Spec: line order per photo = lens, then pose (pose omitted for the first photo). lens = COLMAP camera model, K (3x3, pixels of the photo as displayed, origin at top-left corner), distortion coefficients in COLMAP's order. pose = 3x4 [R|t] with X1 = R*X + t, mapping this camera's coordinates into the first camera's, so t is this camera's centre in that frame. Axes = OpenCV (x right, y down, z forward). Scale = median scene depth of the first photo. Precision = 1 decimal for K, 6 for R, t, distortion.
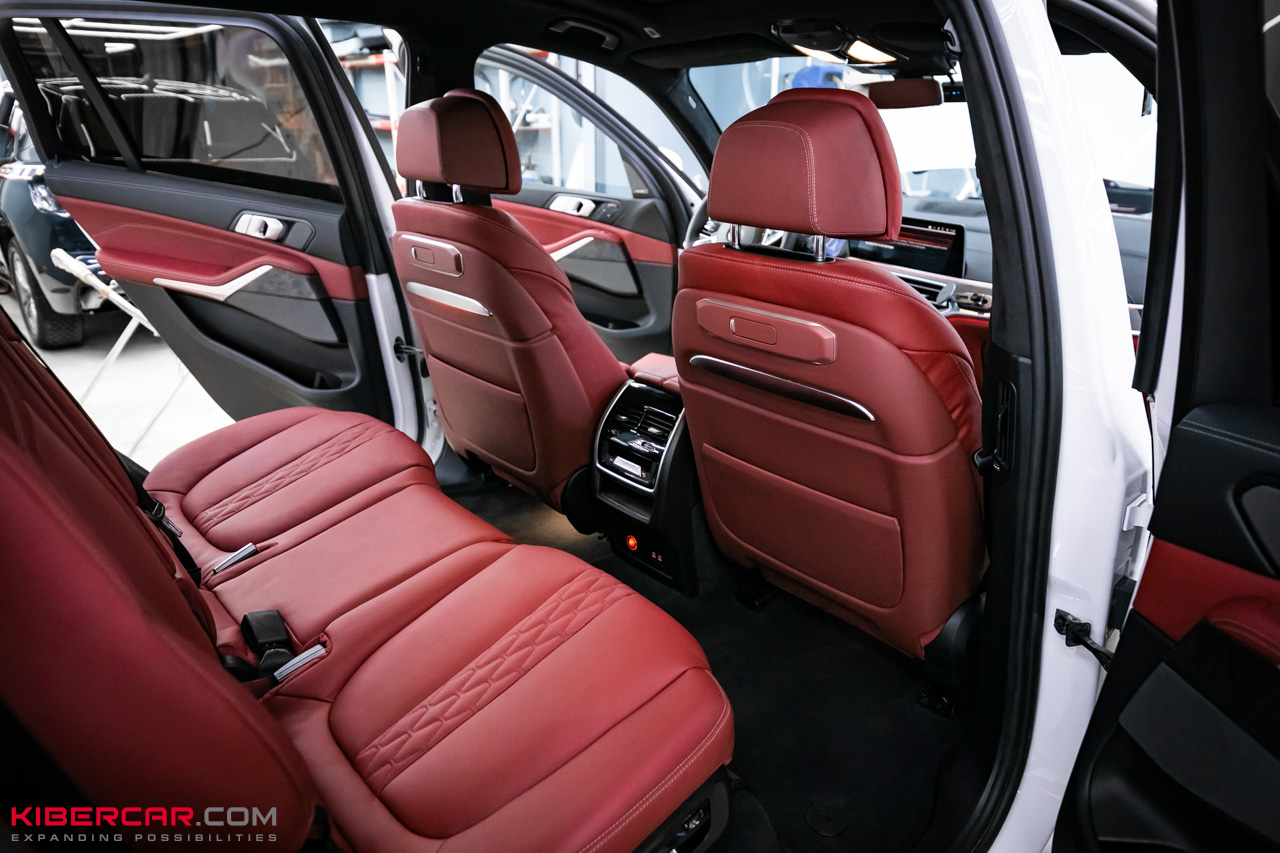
lens RADIAL K [[804.6, 0, 656.8], [0, 804.6, 429.6], [0, 0, 1]] dist [0.002349, -0.002848]
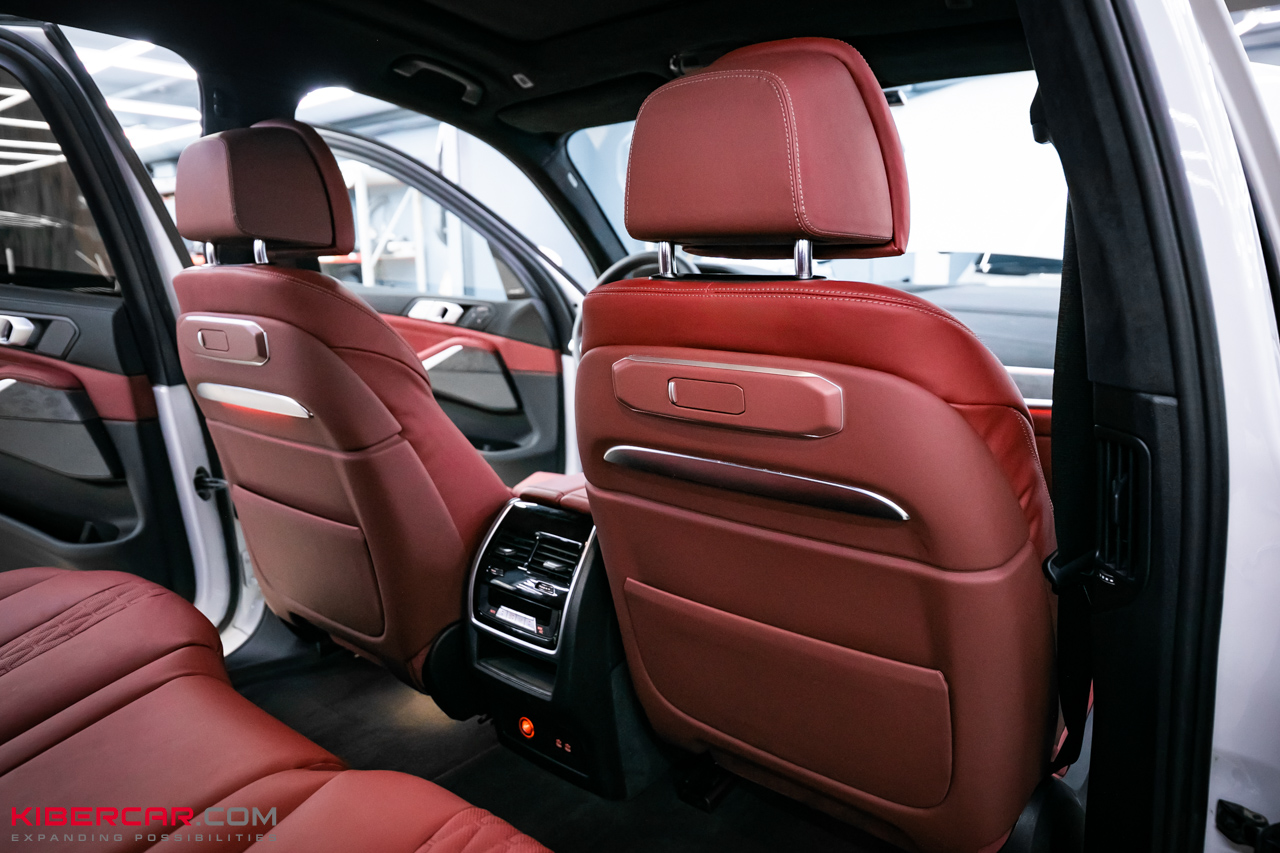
lens RADIAL K [[804.6, 0, 656.8], [0, 804.6, 429.6], [0, 0, 1]] dist [0.002349, -0.002848]
pose [[0.987322, -0.046133, 0.151878, -0.013404], [0.070949, 0.984191, -0.162277, 0.004846], [-0.141990, 0.170995, 0.974987, 0.248688]]
